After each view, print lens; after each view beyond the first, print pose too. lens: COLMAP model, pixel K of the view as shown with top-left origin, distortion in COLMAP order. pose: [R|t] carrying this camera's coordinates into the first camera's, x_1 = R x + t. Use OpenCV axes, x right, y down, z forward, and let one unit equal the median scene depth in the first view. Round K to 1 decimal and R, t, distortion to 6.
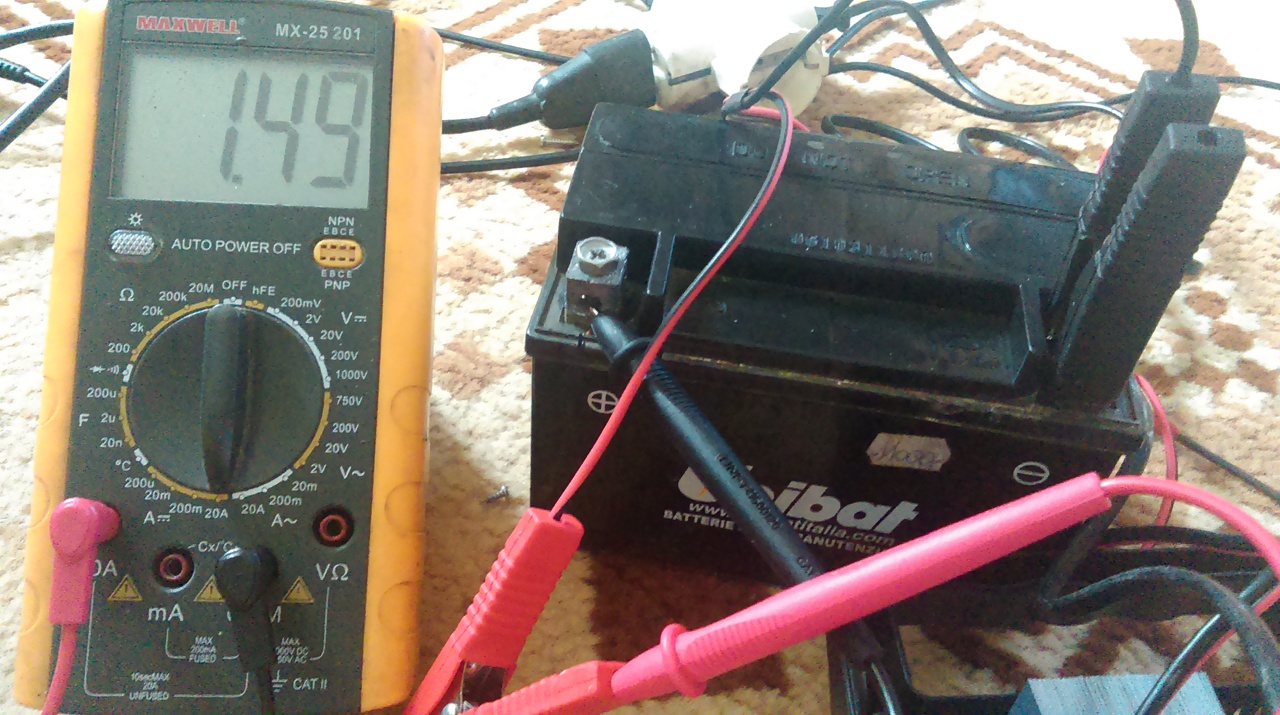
lens RADIAL K [[1099.5, 0, 636.4], [0, 1099.5, 374.5], [0, 0, 1]] dist [0.138620, -0.244667]
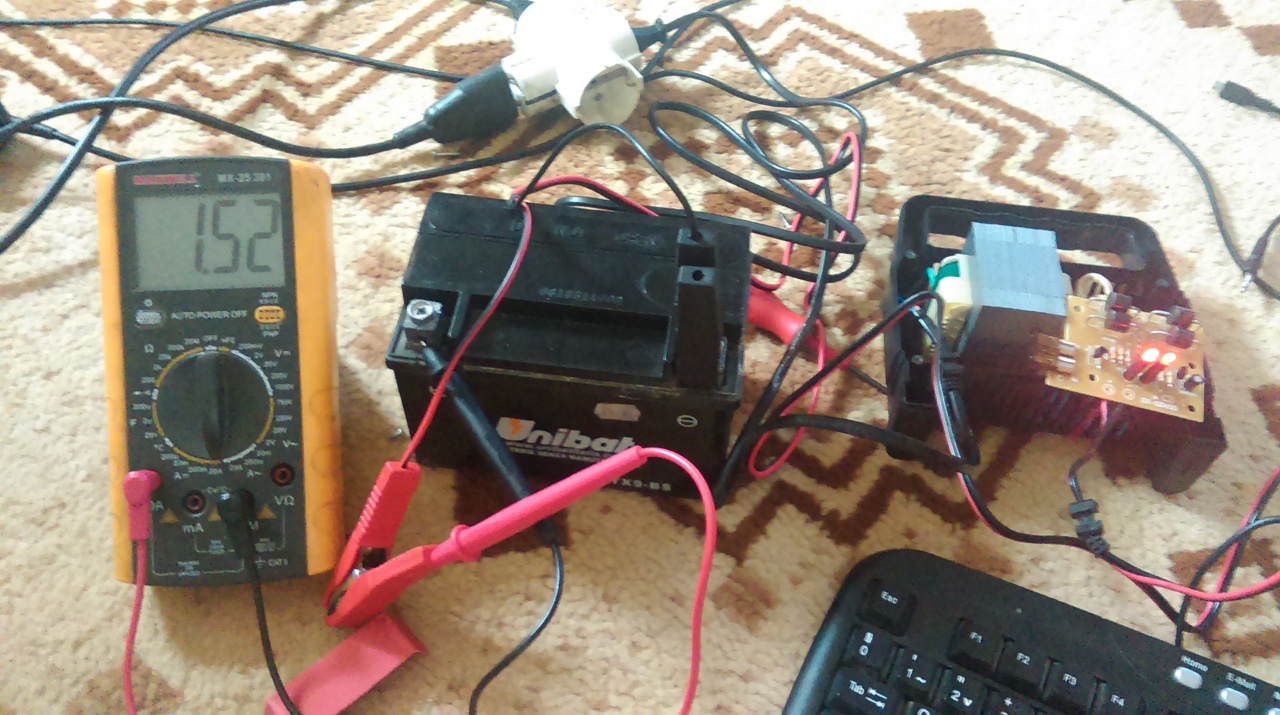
lens RADIAL K [[1099.5, 0, 636.4], [0, 1099.5, 374.5], [0, 0, 1]] dist [0.138620, -0.244667]
pose [[0.998227, -0.051635, -0.029624, 0.330718], [0.055682, 0.985887, 0.157883, -0.254798], [0.021054, -0.159252, 0.987013, -0.665583]]
